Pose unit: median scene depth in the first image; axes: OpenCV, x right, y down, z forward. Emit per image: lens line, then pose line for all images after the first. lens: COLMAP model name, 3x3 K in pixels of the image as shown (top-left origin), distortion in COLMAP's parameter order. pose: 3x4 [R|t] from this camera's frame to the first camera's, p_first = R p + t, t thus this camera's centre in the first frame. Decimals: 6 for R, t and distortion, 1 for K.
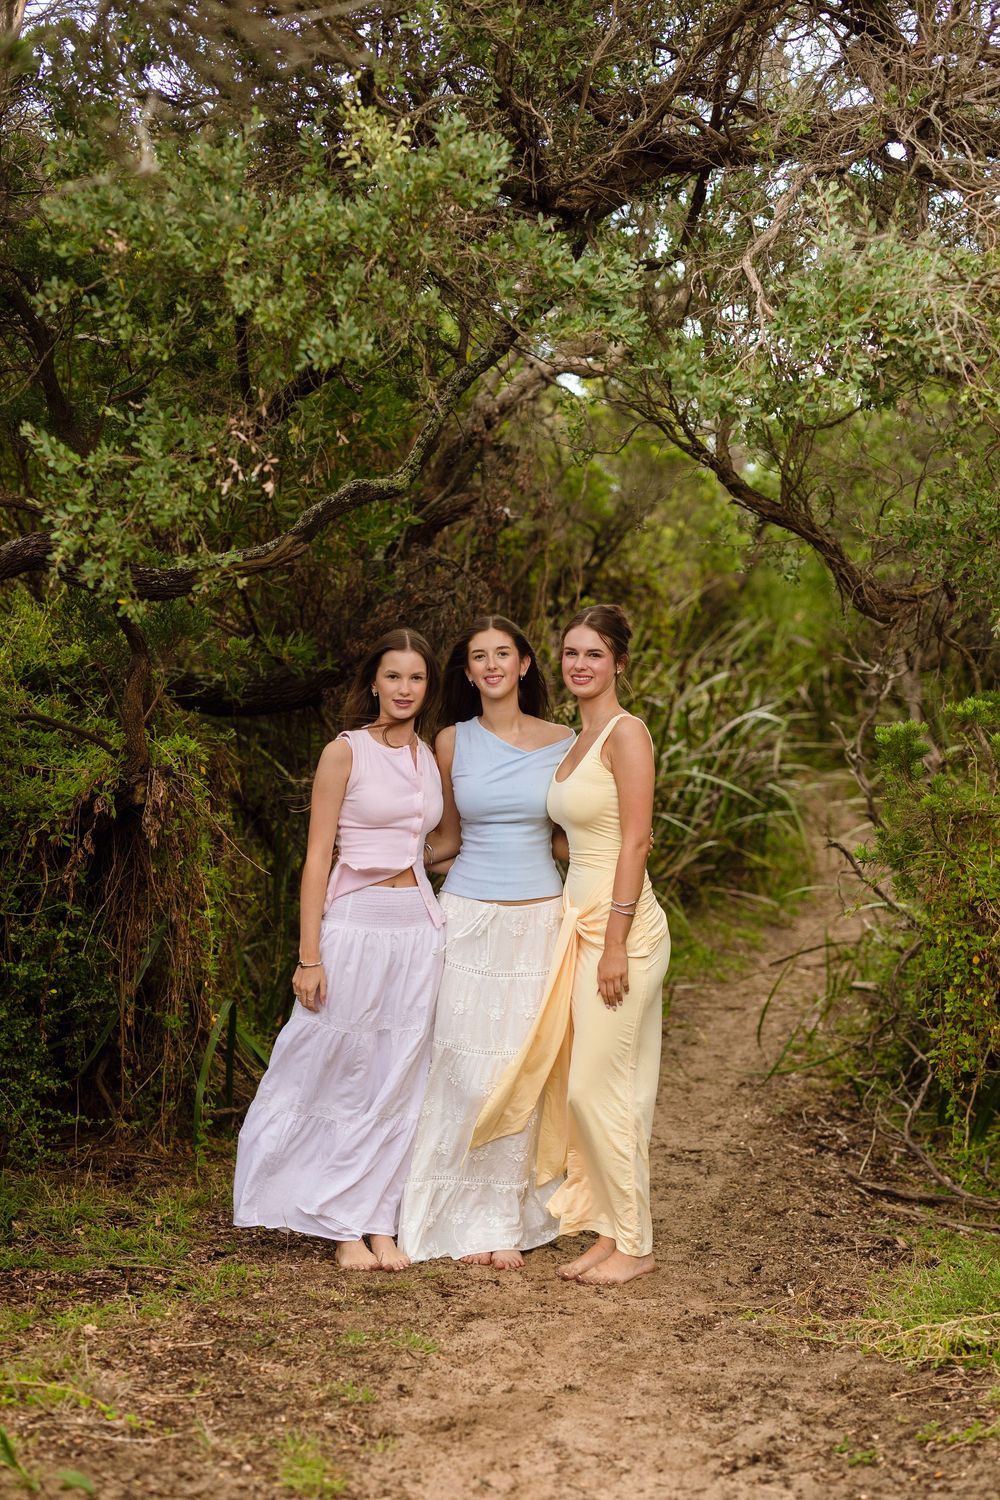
lens RADIAL K [[2412.4, 0, 500.0], [0, 2412.4, 750.0], [0, 0, 1]] dist [0.021161, 0.075864]
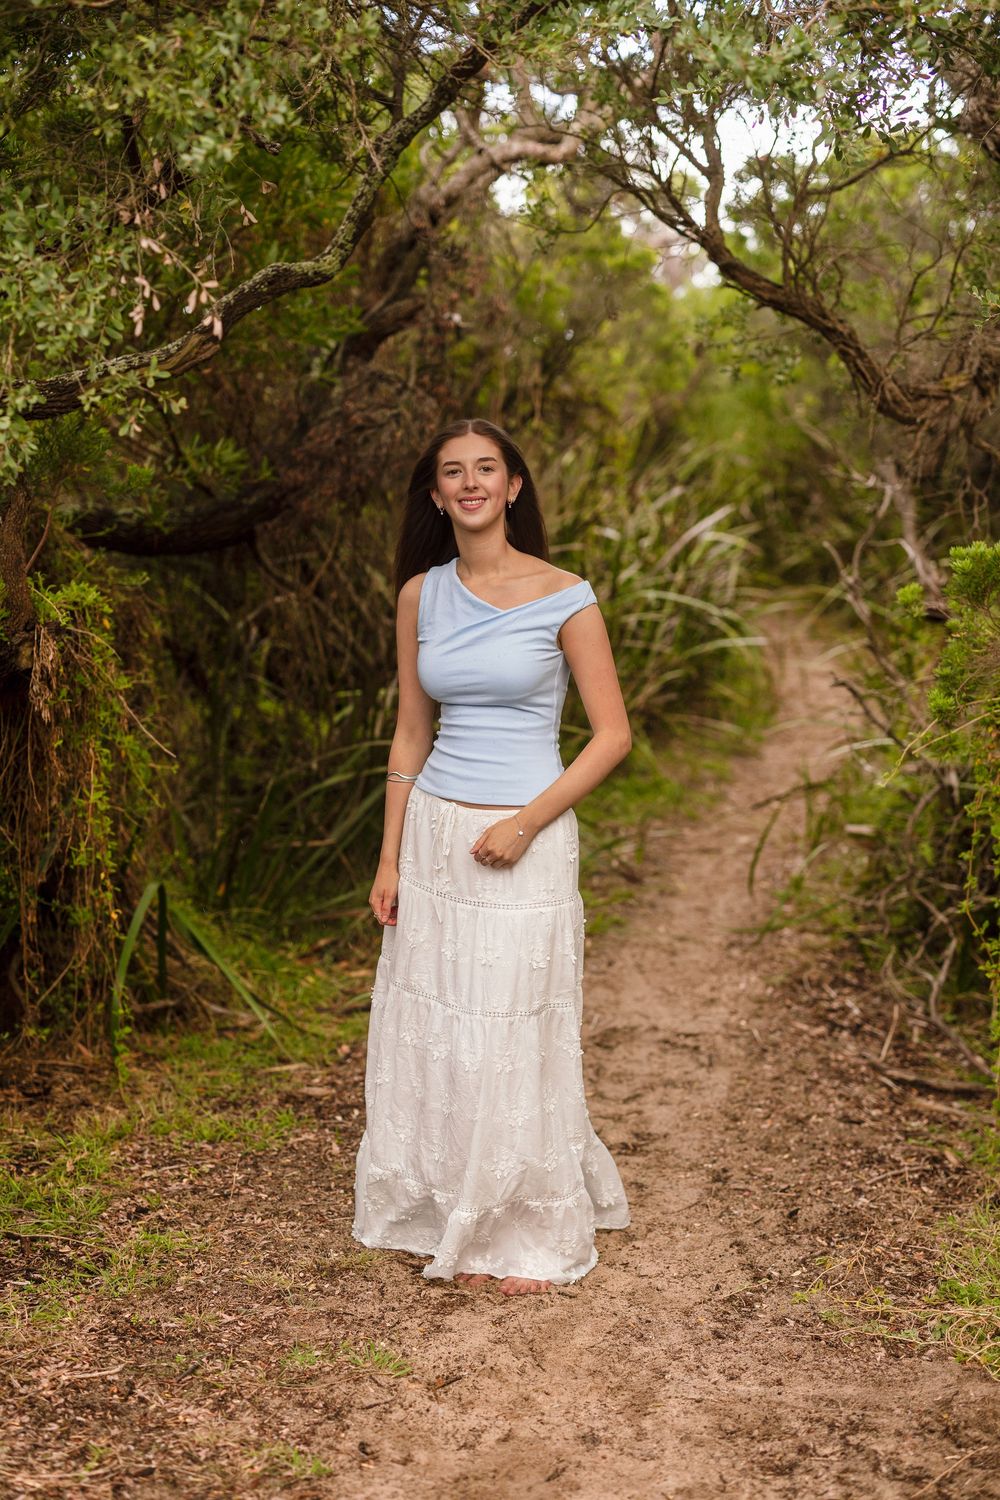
lens RADIAL K [[2412.4, 0, 500.0], [0, 2412.4, 750.0], [0, 0, 1]] dist [0.021161, 0.075864]
pose [[0.999350, -0.030679, 0.018957, -0.003821], [0.029254, 0.997021, 0.071365, -0.004092], [-0.021090, -0.070764, 0.997270, 0.169135]]
